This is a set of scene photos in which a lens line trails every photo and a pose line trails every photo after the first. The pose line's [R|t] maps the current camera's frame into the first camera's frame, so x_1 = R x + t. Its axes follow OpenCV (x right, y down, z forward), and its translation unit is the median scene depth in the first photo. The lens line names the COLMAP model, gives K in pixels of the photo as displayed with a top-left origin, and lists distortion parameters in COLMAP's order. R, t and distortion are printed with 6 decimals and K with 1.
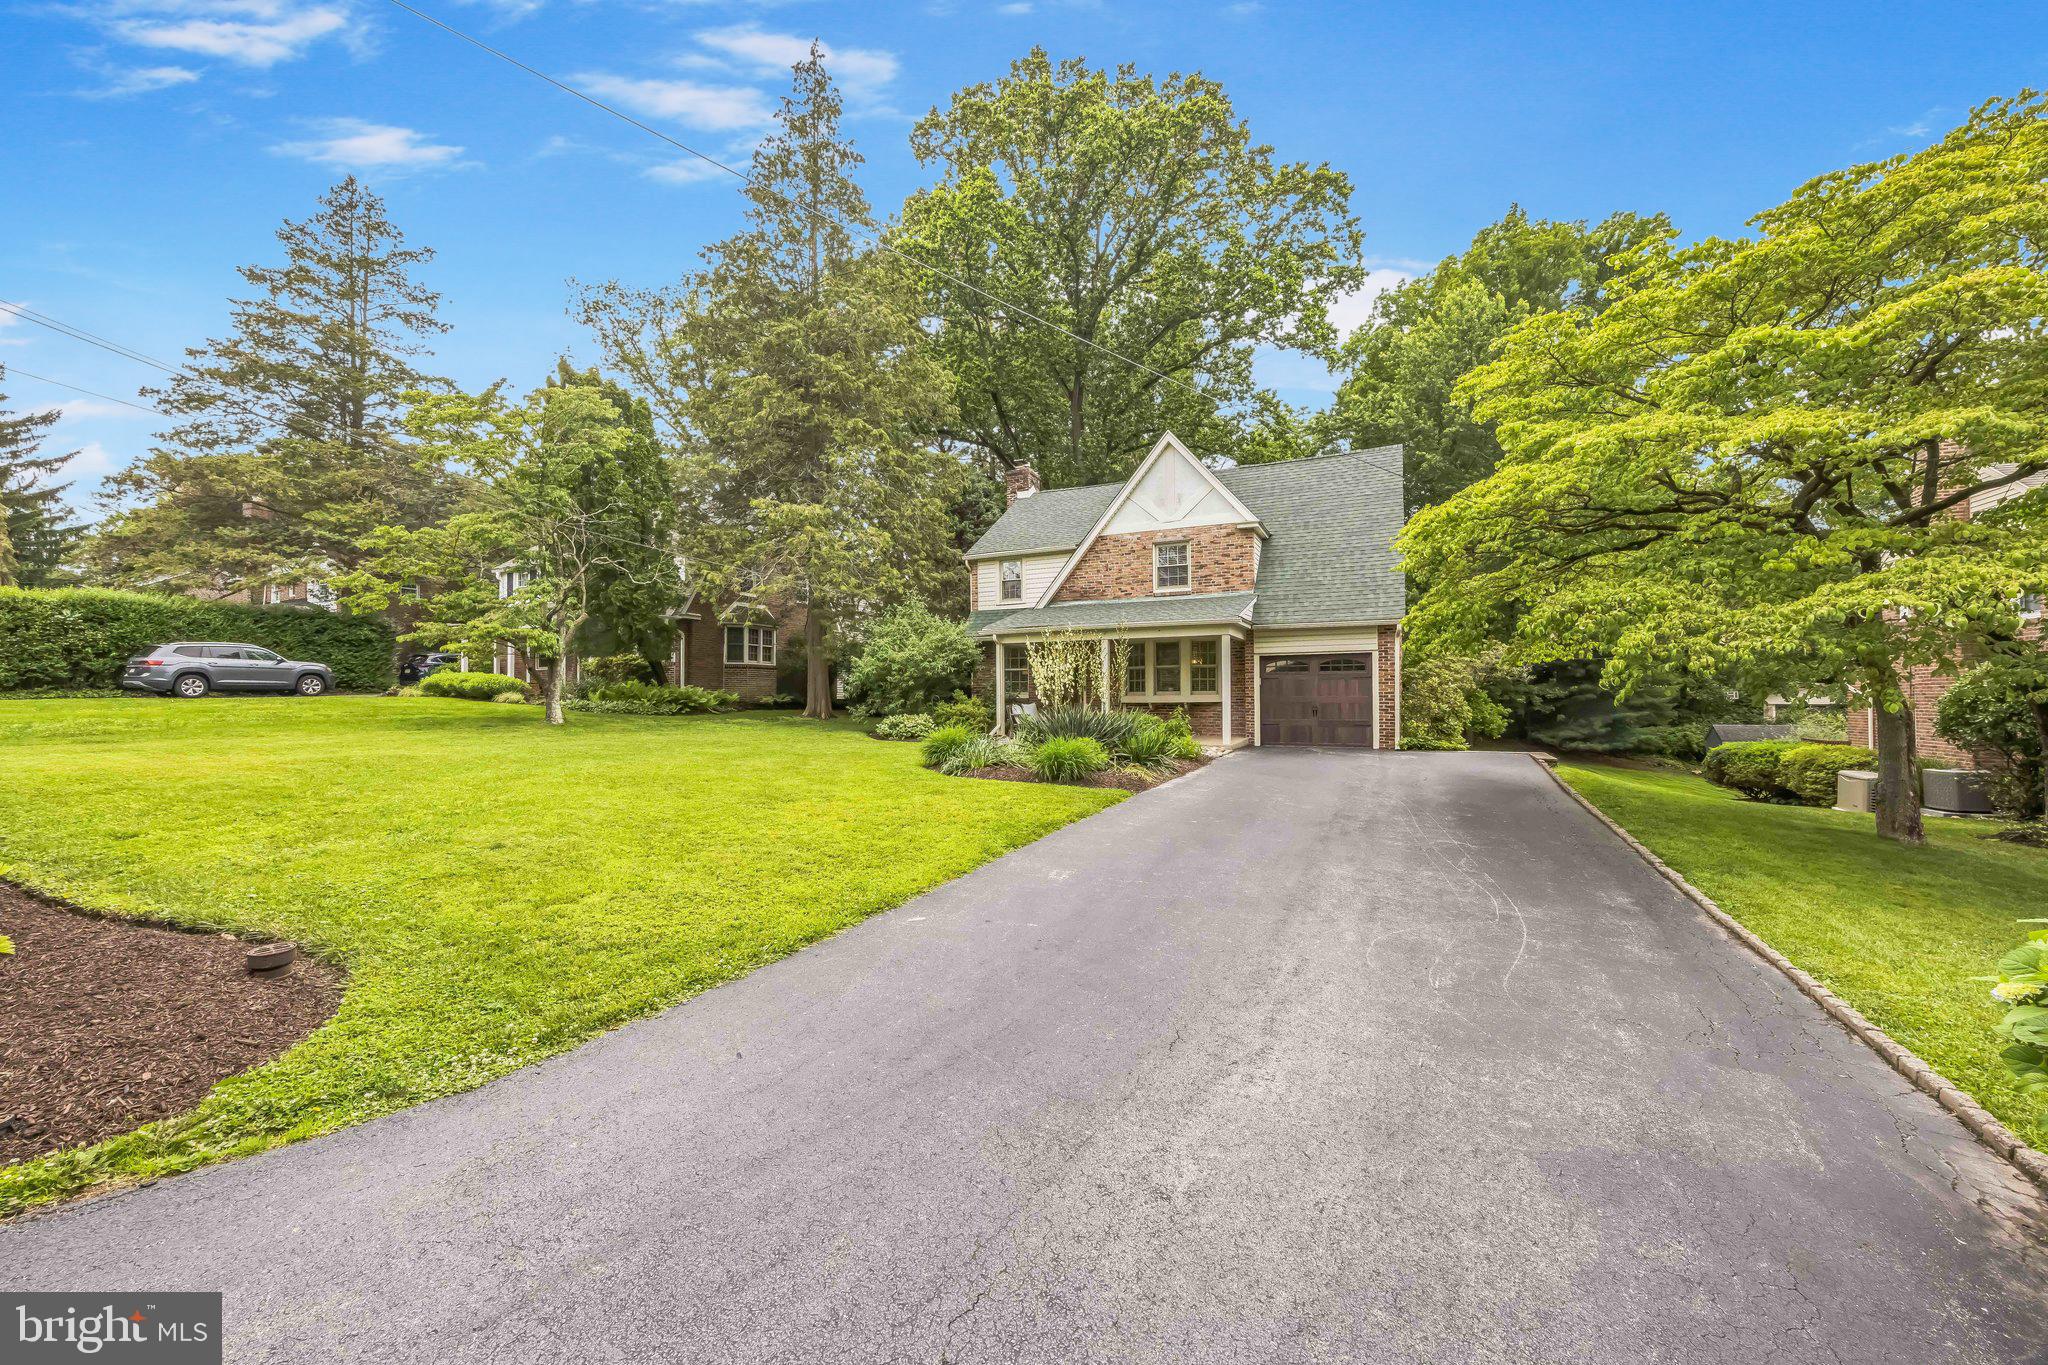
lens RADIAL K [[794.5, 0, 1022.2], [0, 794.5, 672.4], [0, 0, 1]] dist [-0.007279, -0.000014]
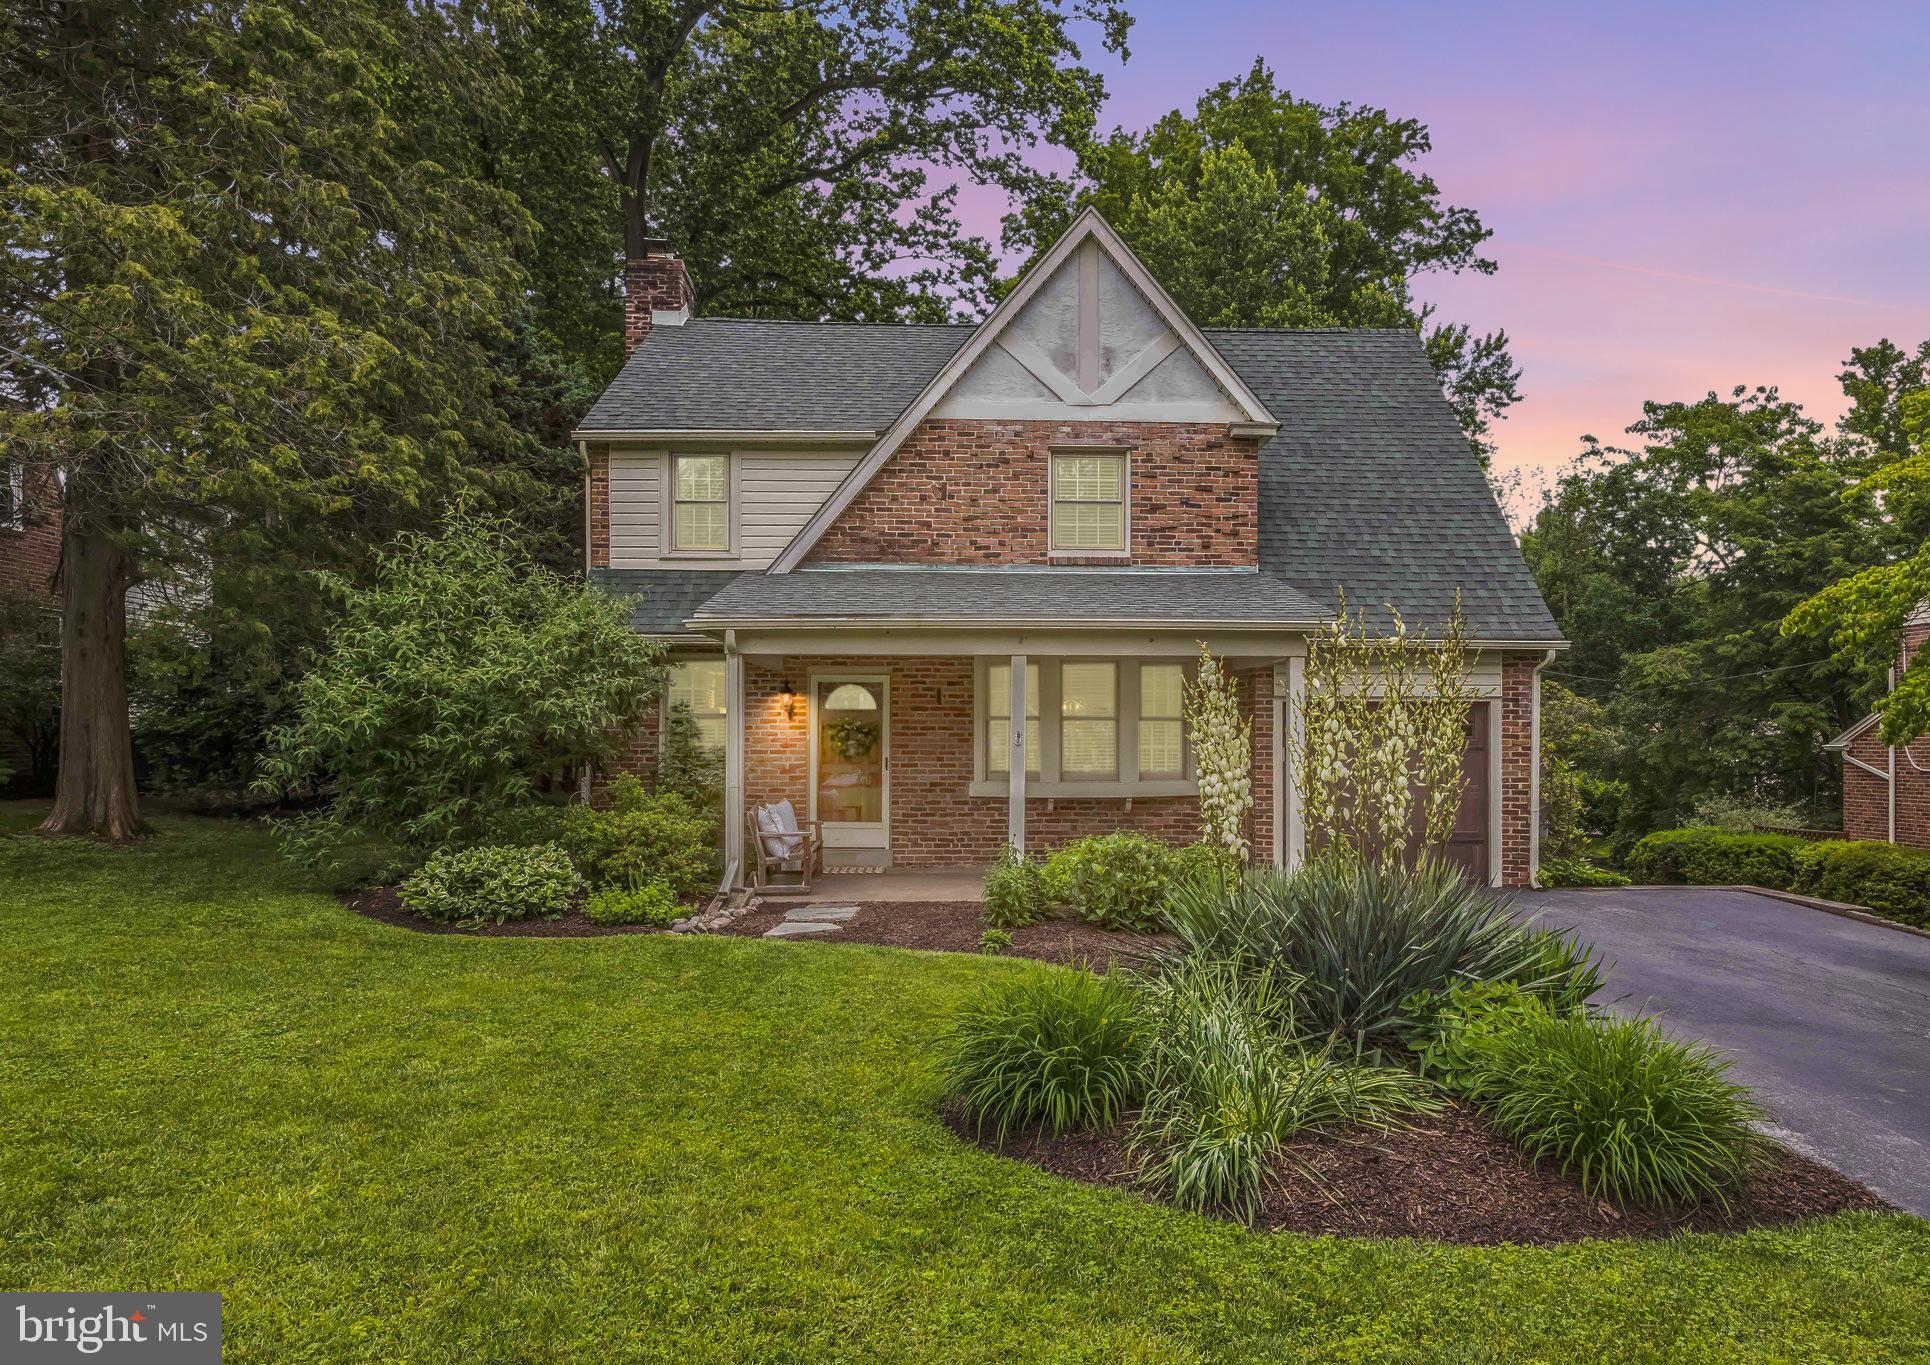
lens RADIAL K [[1177.4, 0, 964.8], [0, 1177.4, 700.3], [0, 0, 1]] dist [-0.001853, -0.000608]
pose [[0.884600, 0.022419, 0.465812, -0.193293], [-0.022736, 0.999729, -0.004940, -0.012441], [-0.465797, -0.006221, 0.884870, 0.421428]]
